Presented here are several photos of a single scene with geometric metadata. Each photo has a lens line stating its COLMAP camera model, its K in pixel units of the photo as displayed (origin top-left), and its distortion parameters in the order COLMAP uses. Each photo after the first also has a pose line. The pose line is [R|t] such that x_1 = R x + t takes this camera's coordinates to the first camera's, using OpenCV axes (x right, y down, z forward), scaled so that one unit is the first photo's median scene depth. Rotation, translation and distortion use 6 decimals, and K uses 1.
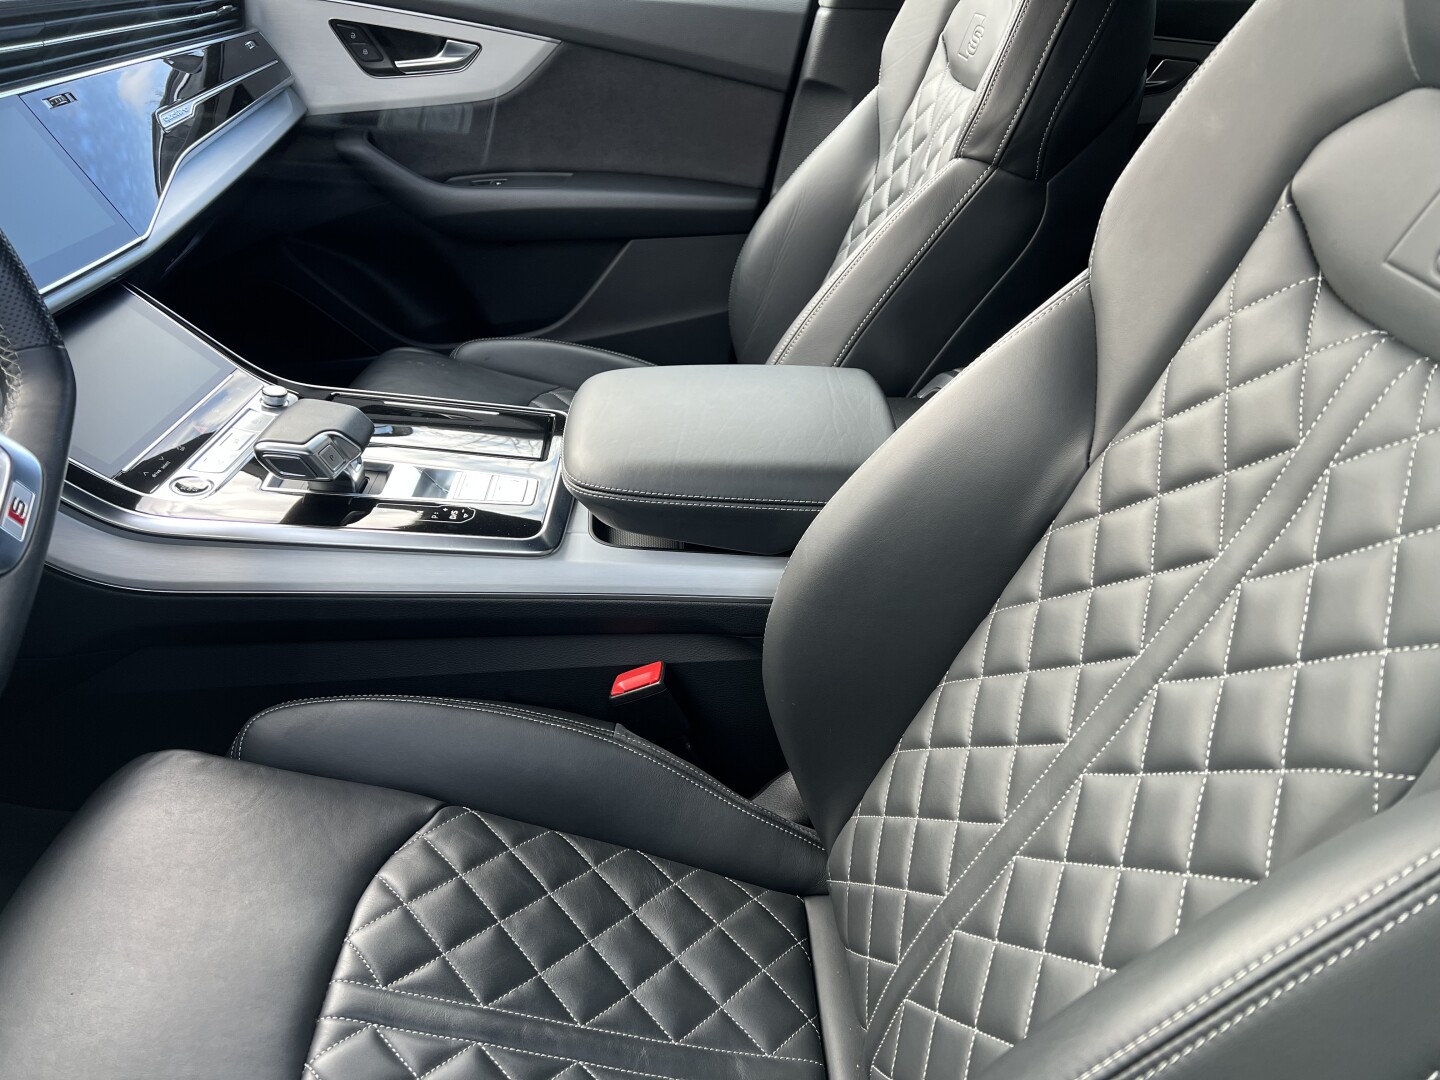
lens RADIAL K [[1133.4, 0, 720.0], [0, 1133.4, 540.0], [0, 0, 1]] dist [0.056535, -0.079749]
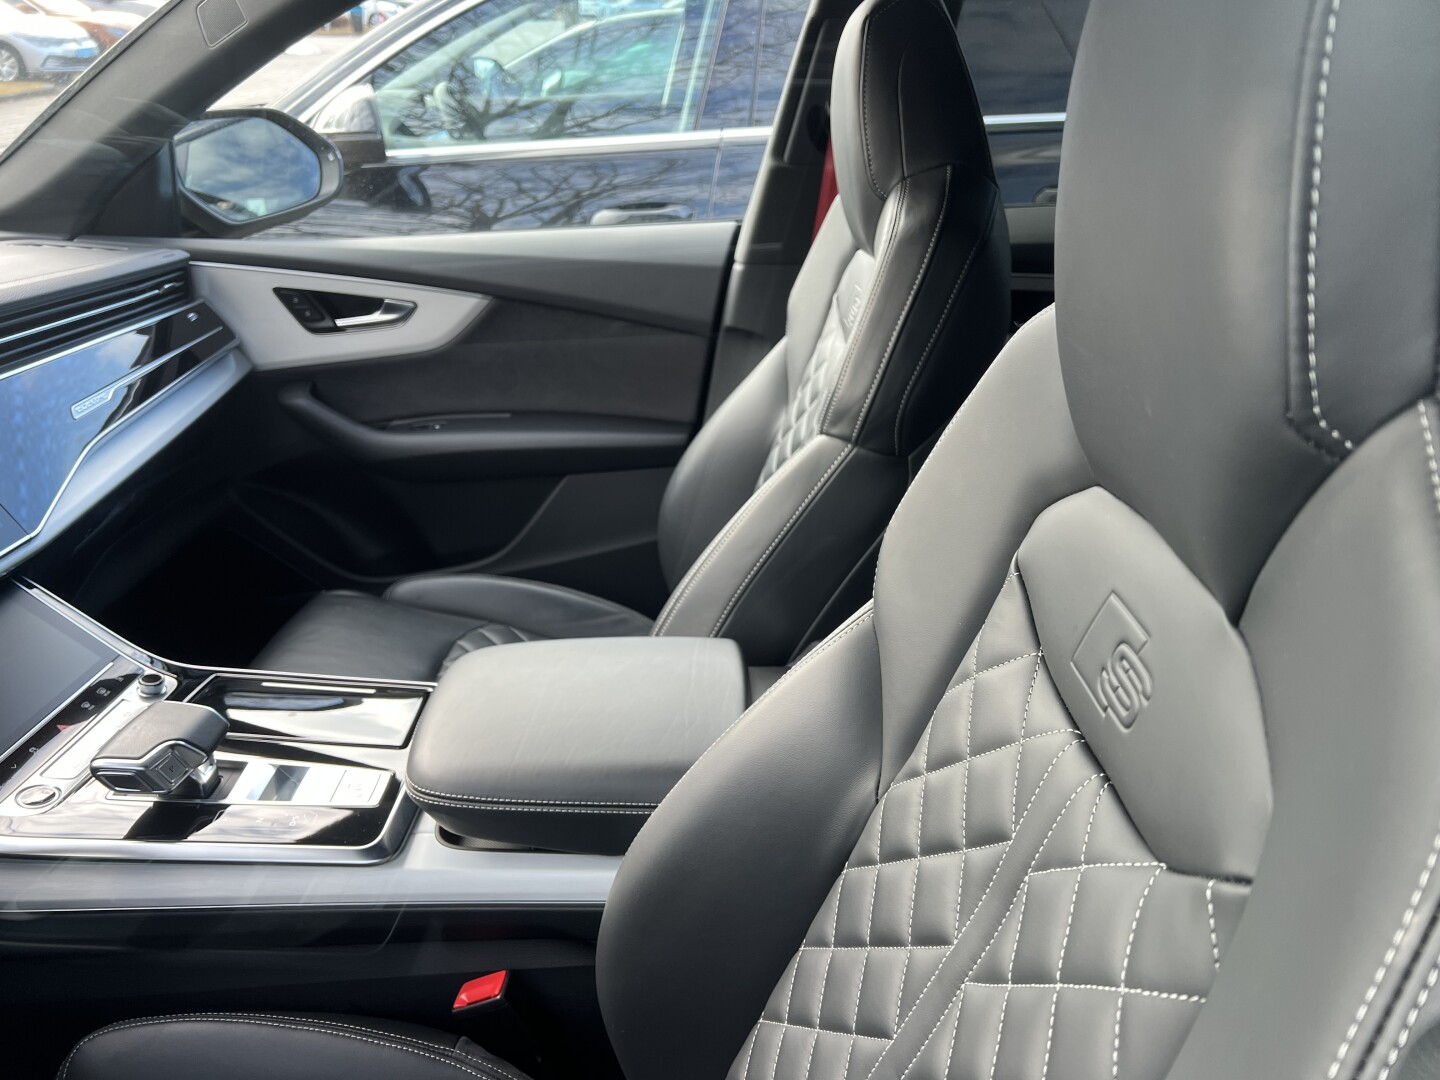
lens RADIAL K [[1133.4, 0, 720.0], [0, 1133.4, 540.0], [0, 0, 1]] dist [0.056535, -0.079749]
pose [[0.999190, -0.024093, -0.032227, 0.170761], [0.019594, 0.990887, -0.133266, -0.122667], [0.035144, 0.132527, 0.990556, -0.005578]]
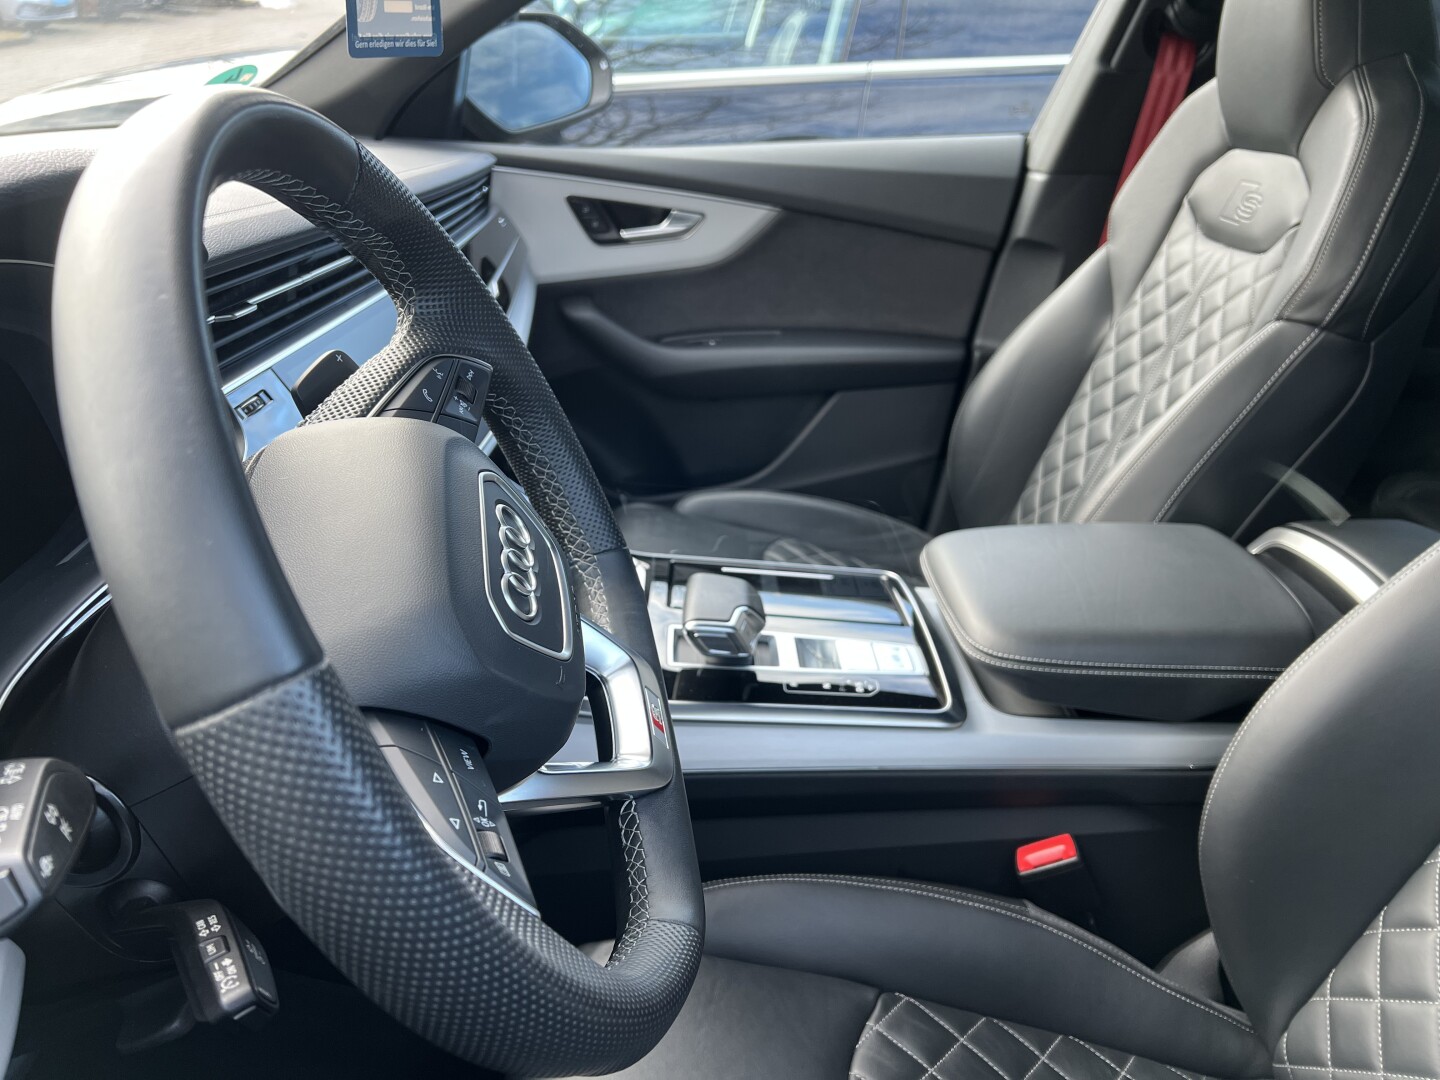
lens RADIAL K [[1143.4, 0, 720.0], [0, 1143.4, 540.0], [0, 0, 1]] dist [0.040564, -0.066799]
pose [[0.999729, -0.023195, -0.001721, -0.345430], [0.022880, 0.994058, -0.106419, -0.046581], [0.004180, 0.106351, 0.994320, -0.012093]]
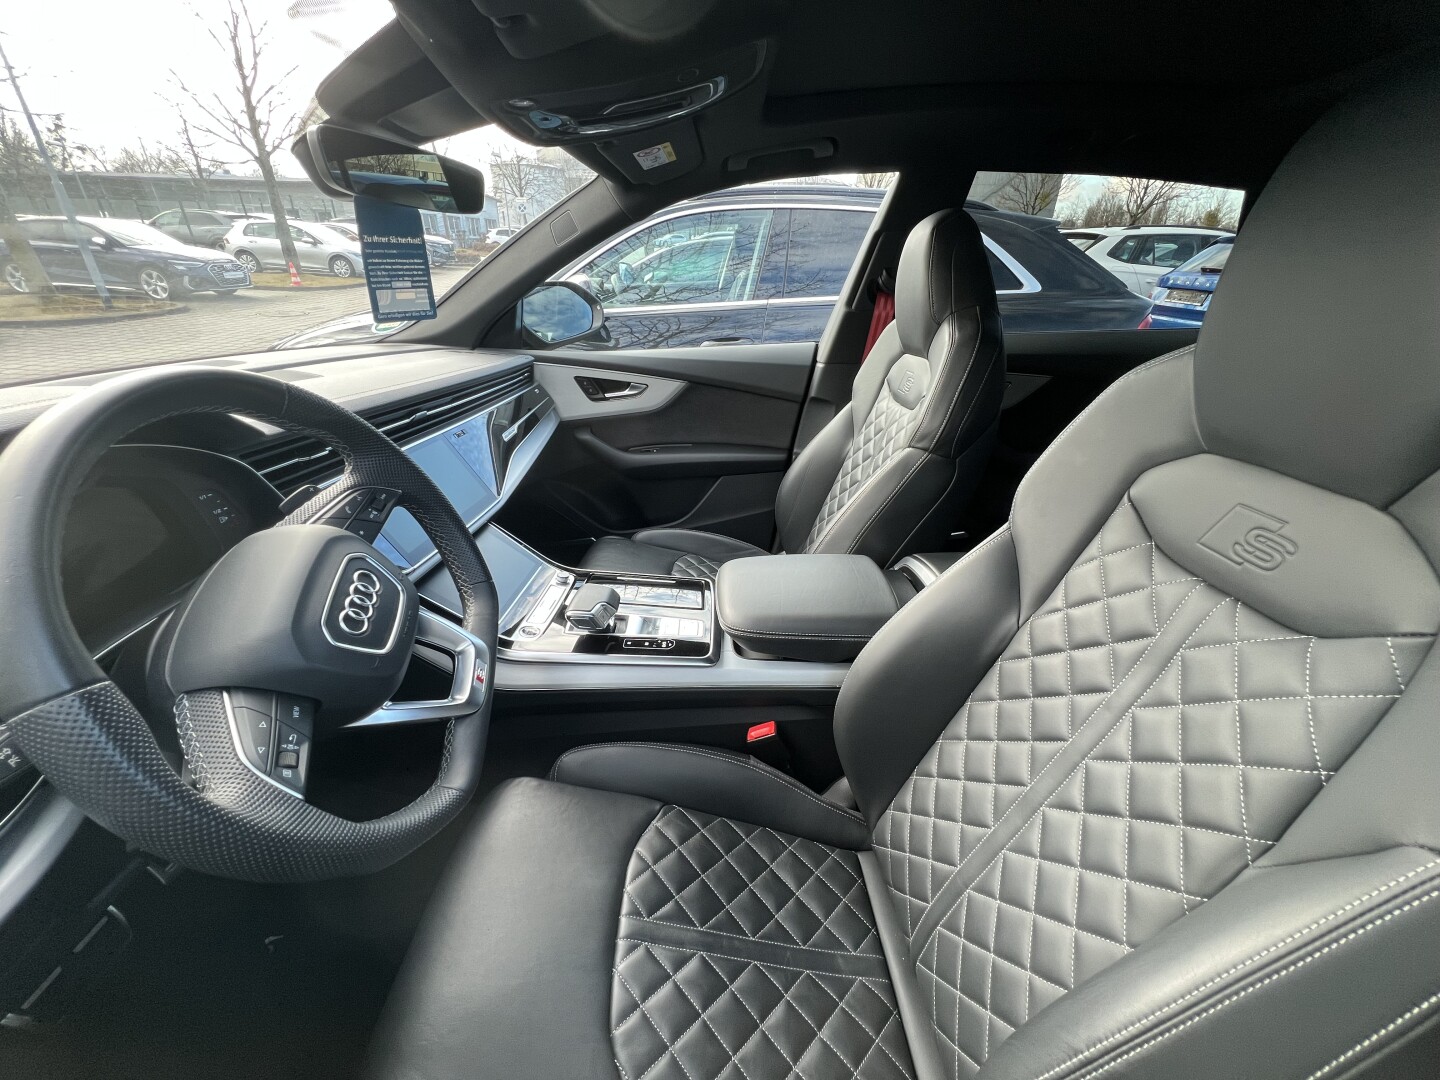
lens RADIAL K [[598.6, 0, 720.0], [0, 598.6, 540.0], [0, 0, 1]] dist [-0.001081, -0.000141]
pose [[0.999485, -0.021976, -0.023402, -0.111614], [0.019367, 0.994136, -0.106393, -0.086468], [0.025603, 0.105884, 0.994049, -0.013686]]
